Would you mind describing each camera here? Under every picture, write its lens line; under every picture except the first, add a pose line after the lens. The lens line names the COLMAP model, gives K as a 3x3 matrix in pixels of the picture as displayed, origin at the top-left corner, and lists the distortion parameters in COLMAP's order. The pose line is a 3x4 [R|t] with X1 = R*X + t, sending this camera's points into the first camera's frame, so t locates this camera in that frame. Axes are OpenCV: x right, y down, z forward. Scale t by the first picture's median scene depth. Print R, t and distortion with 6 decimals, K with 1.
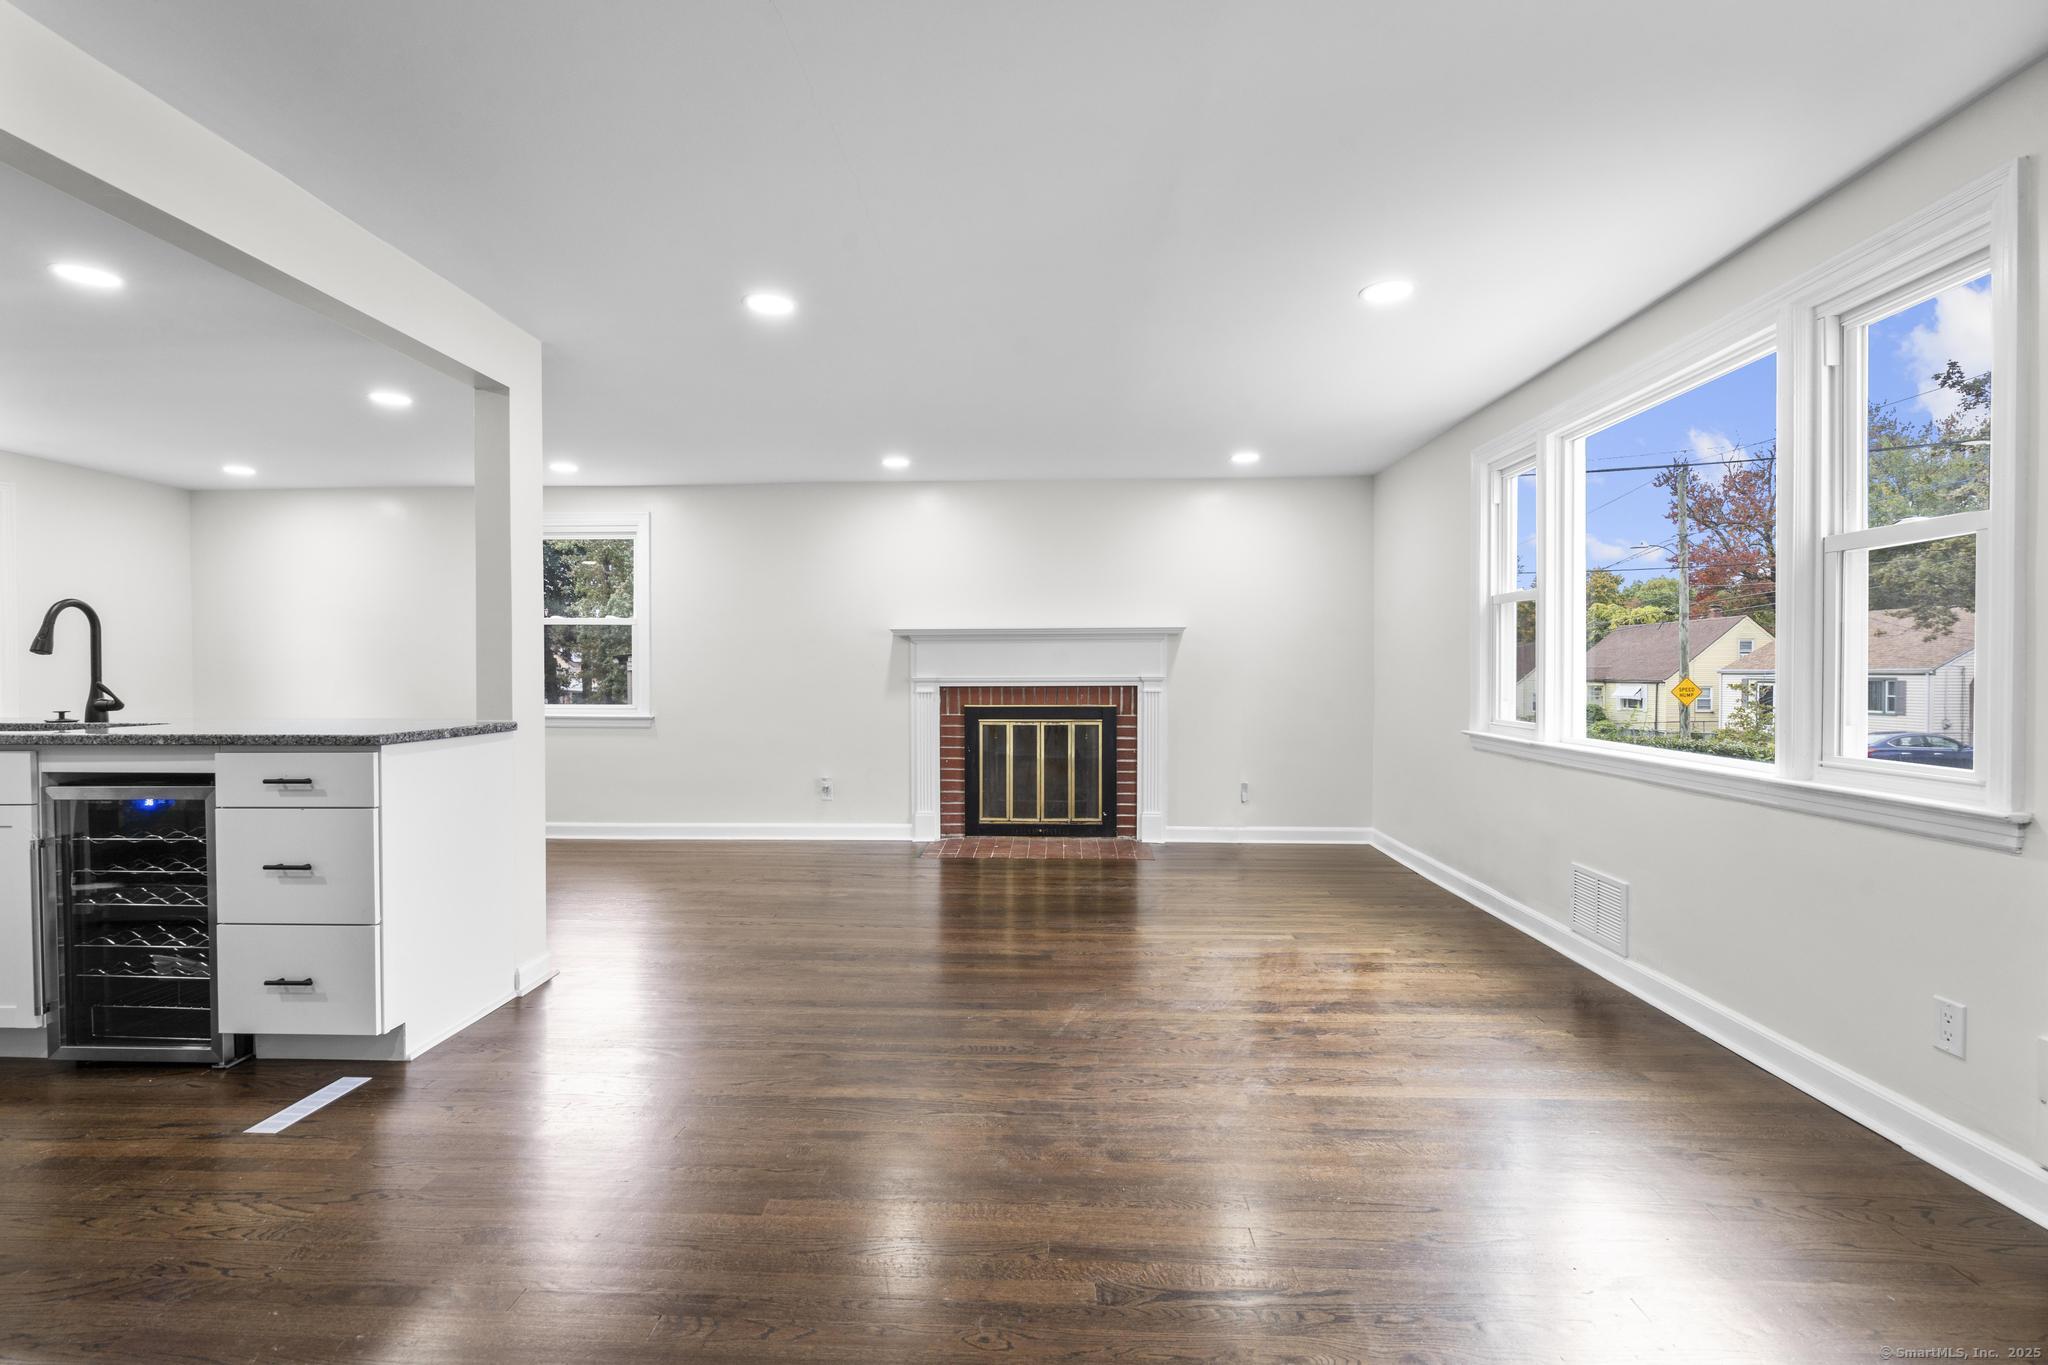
lens RADIAL K [[922.5, 0, 1027.6], [0, 922.5, 677.5], [0, 0, 1]] dist [-0.002758, 0.000461]
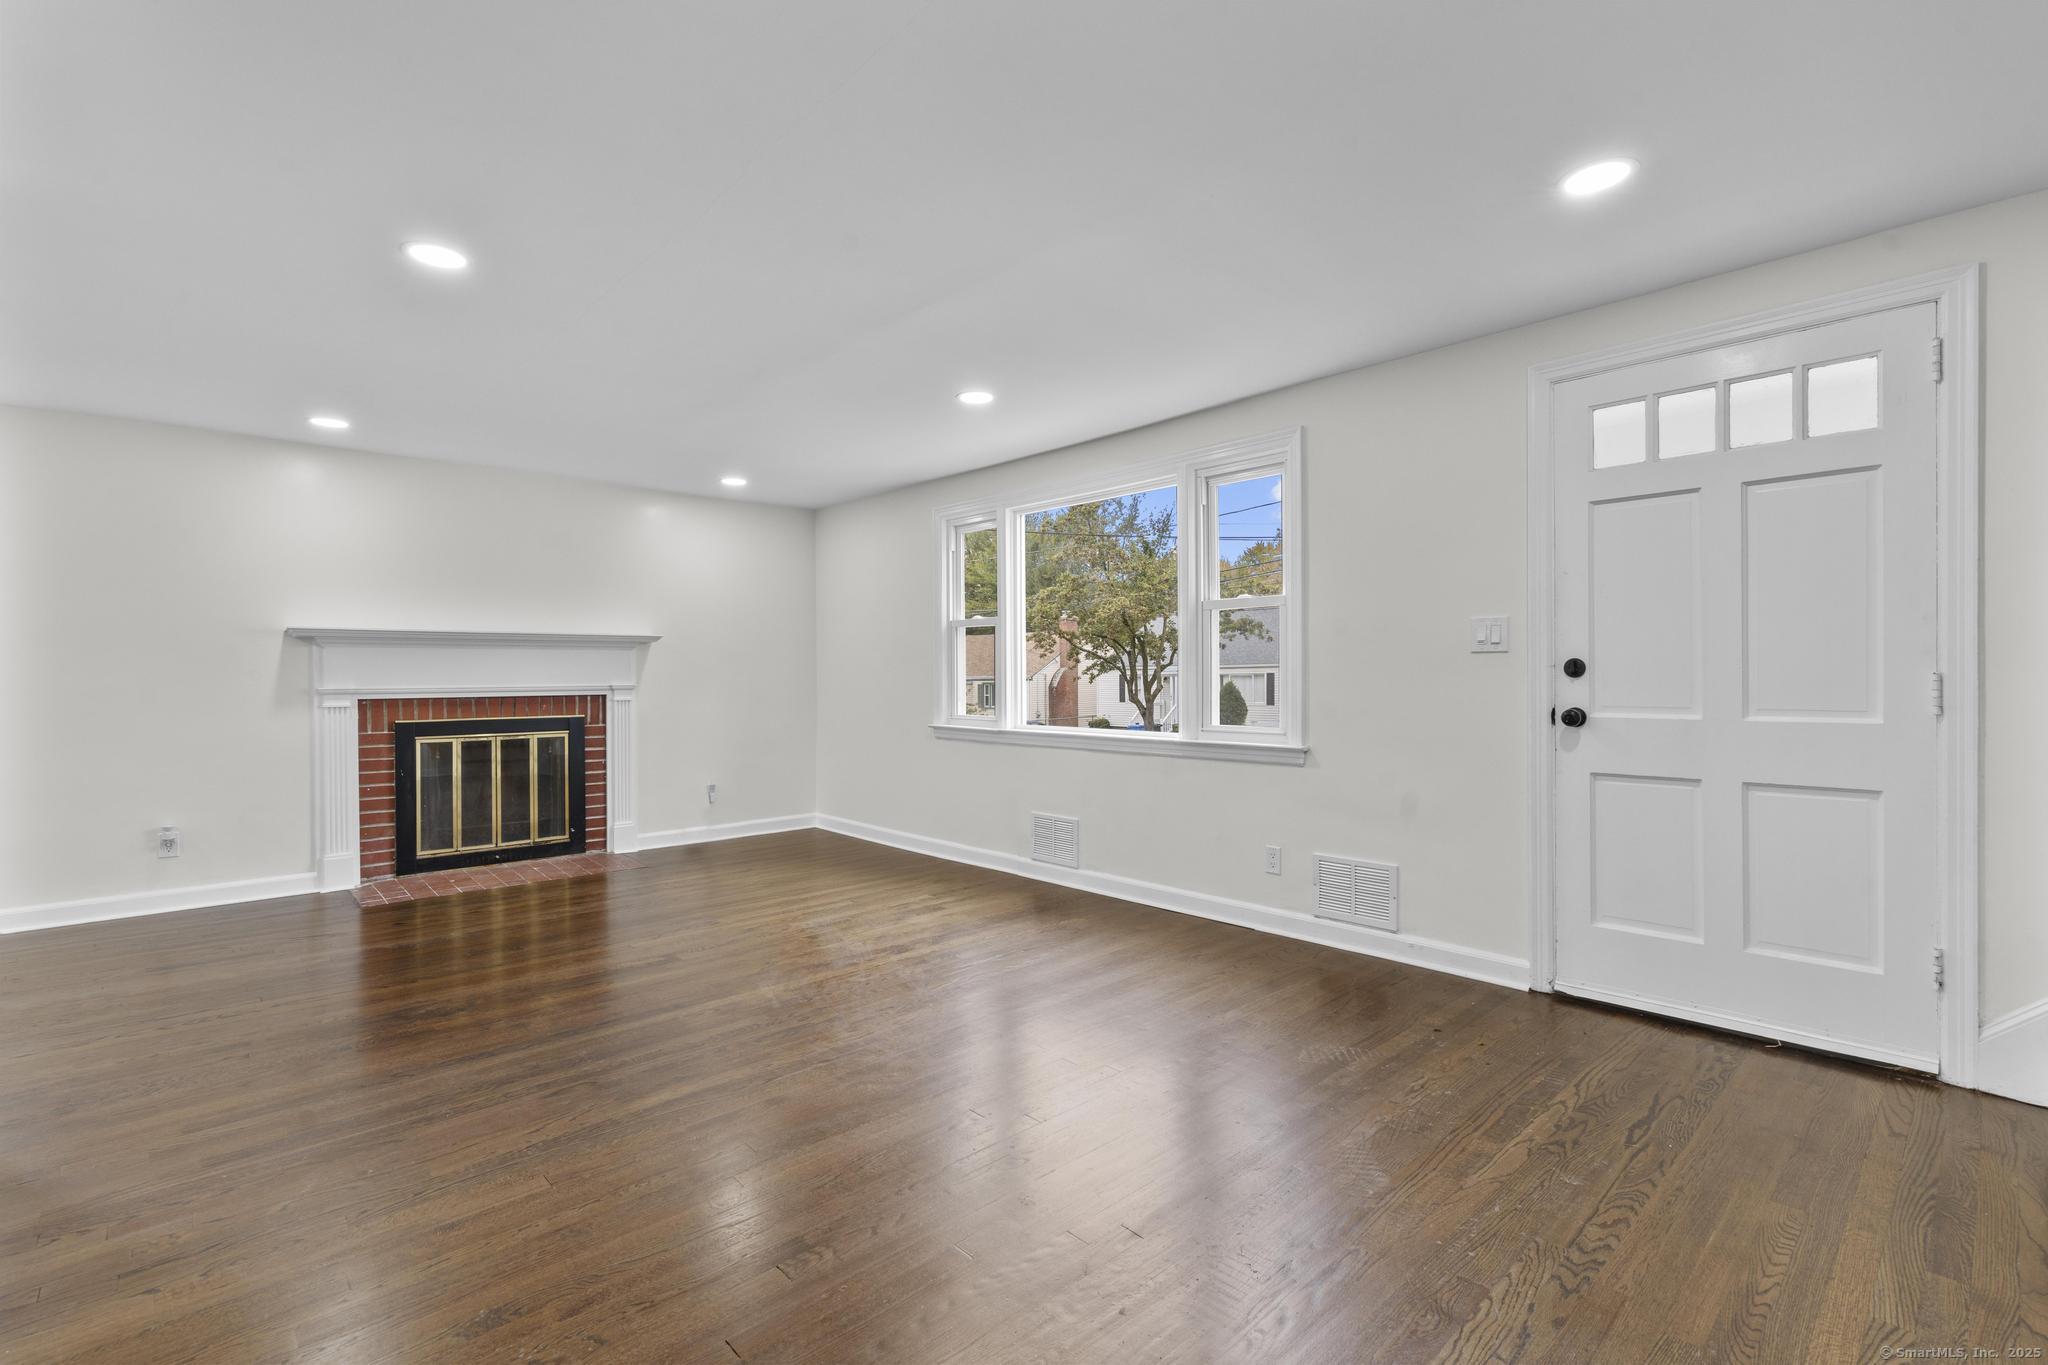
lens RADIAL K [[922.5, 0, 1014.9], [0, 922.5, 681.0], [0, 0, 1]] dist [-0.002758, 0.000461]
pose [[0.702721, -0.005930, 0.711441, -0.271078], [0.008998, 0.999959, -0.000553, -0.000851], [-0.711409, 0.006790, 0.702746, 0.005778]]
